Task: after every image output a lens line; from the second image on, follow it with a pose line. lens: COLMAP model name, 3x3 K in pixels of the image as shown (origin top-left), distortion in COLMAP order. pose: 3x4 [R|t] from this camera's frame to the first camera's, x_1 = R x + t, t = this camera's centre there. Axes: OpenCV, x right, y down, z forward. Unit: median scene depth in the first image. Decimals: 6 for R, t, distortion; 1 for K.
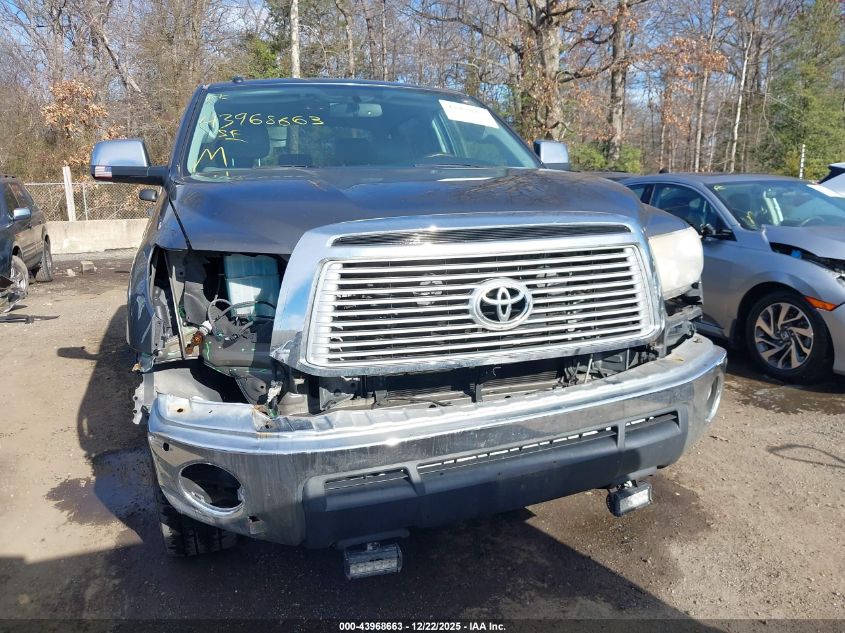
lens RADIAL K [[660.7, 0, 422.5], [0, 660.7, 316.5], [0, 0, 1]] dist [0.017276, -0.037966]
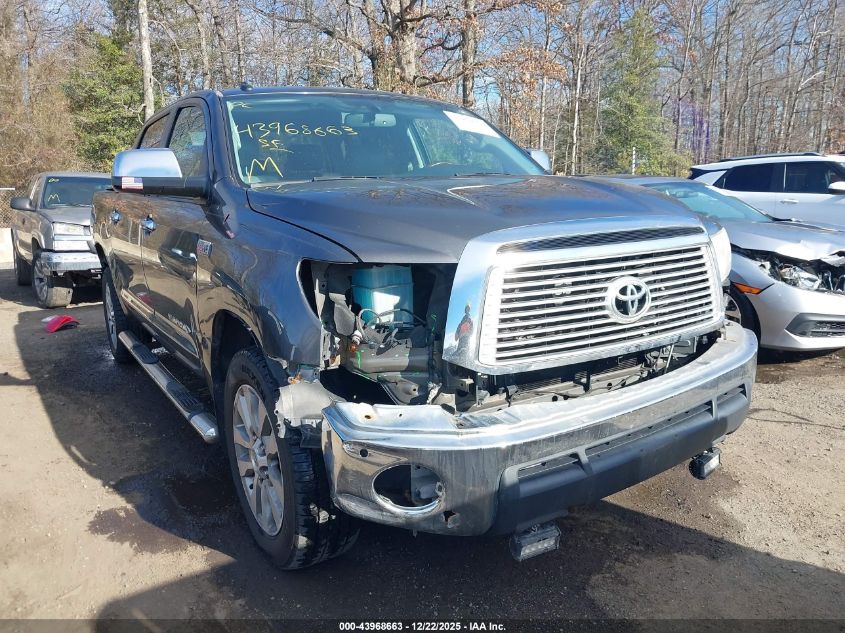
lens RADIAL K [[660.7, 0, 422.5], [0, 660.7, 316.5], [0, 0, 1]] dist [0.017276, -0.037966]
pose [[0.974734, -0.053763, 0.216802, -0.433184], [0.054288, 0.998519, 0.003541, -0.012109], [-0.216671, 0.008318, 0.976209, -0.022895]]
